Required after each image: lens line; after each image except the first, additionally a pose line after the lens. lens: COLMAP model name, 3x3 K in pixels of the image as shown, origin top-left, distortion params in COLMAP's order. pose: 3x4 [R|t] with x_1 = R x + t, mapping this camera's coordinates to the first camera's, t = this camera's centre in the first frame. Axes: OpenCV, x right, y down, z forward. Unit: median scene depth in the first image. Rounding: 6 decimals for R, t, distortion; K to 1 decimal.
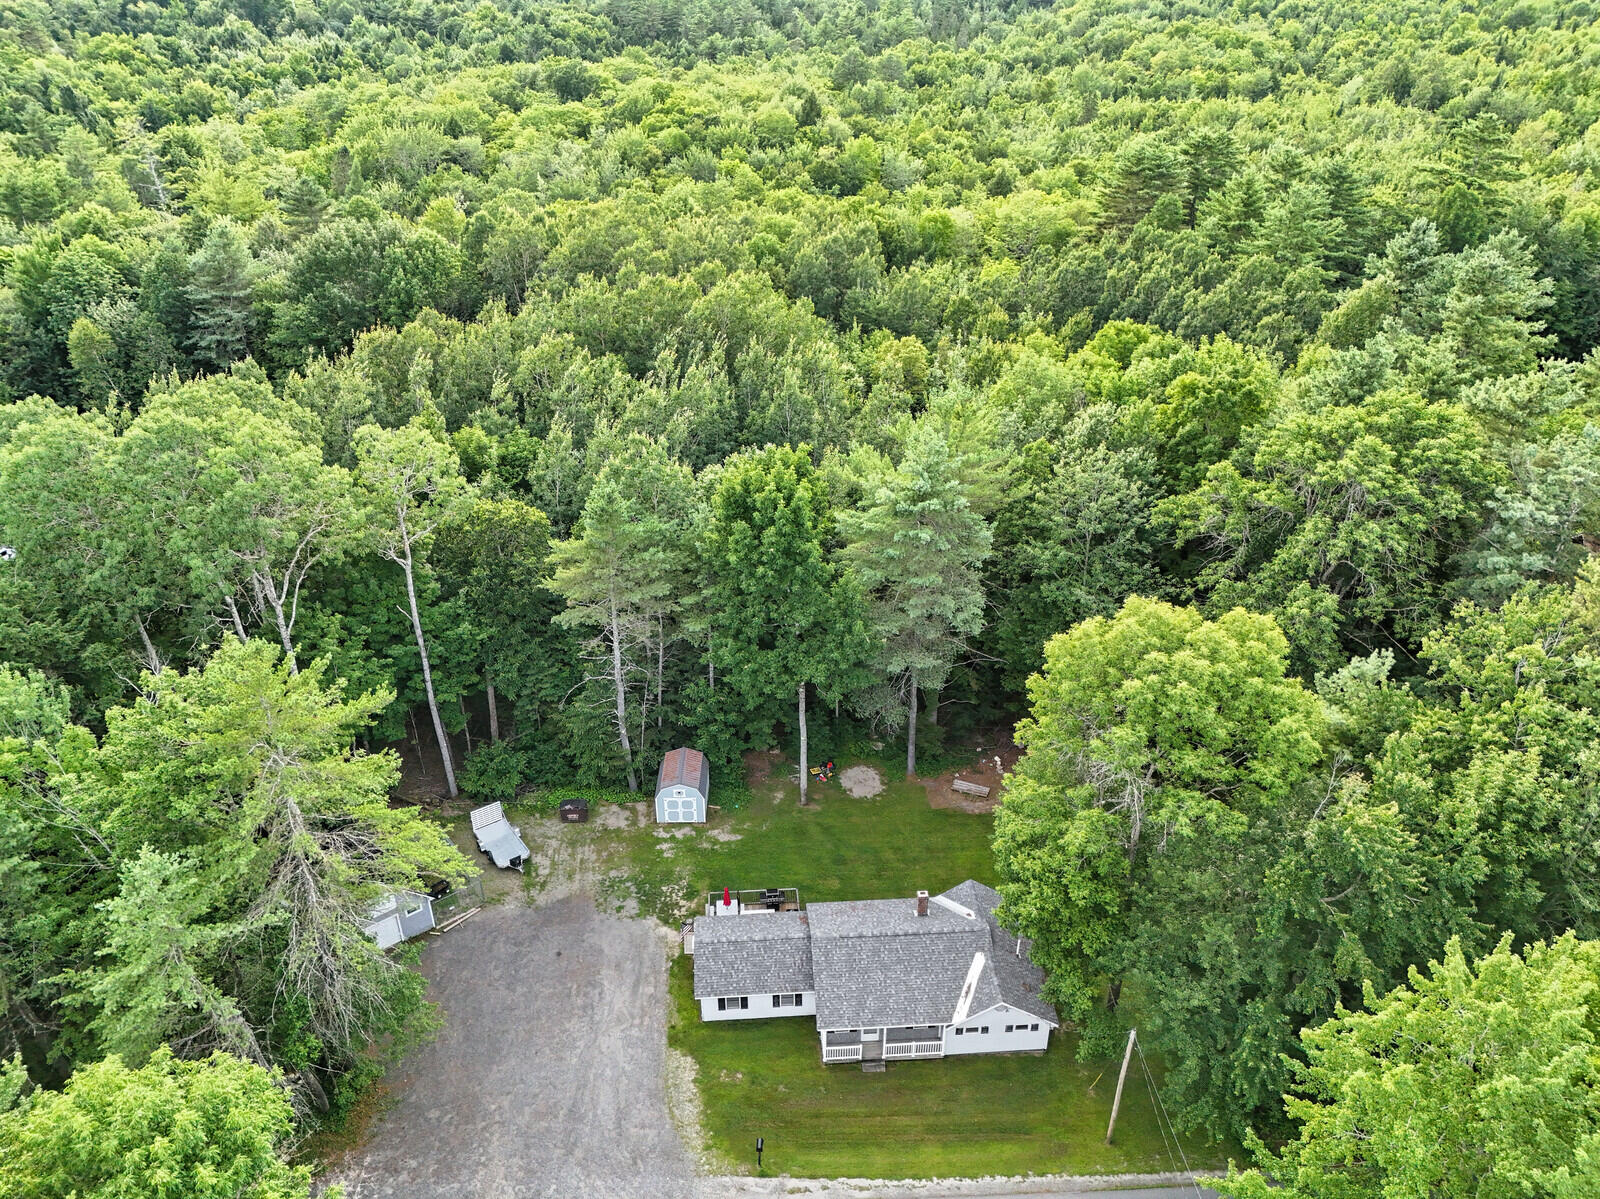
lens RADIAL K [[1245.7, 0, 791.5], [0, 1245.7, 592.6], [0, 0, 1]] dist [0.104923, -0.089341]
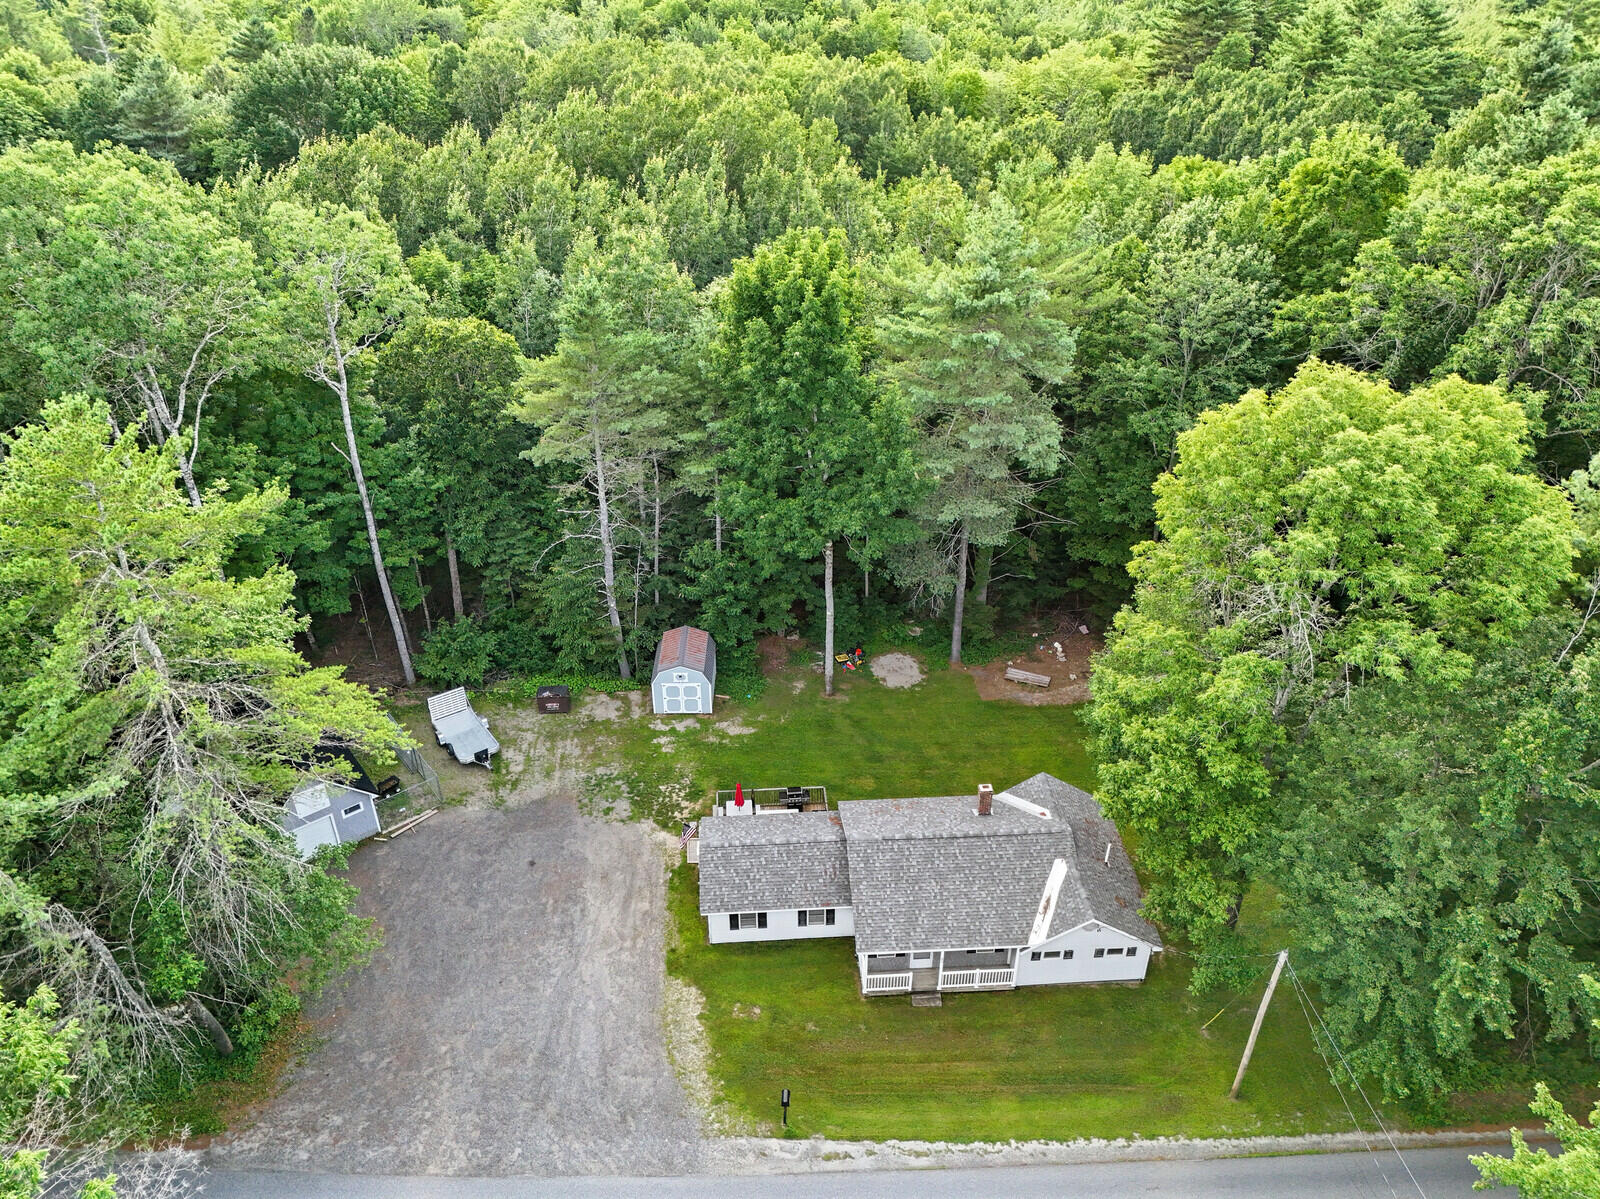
lens RADIAL K [[1245.7, 0, 791.5], [0, 1245.7, 592.6], [0, 0, 1]] dist [0.104923, -0.089341]
pose [[0.999998, 0.001782, -0.000509, -0.017218], [-0.001761, 0.999209, 0.039722, 0.077994], [0.000579, -0.039721, 0.999211, 0.193189]]
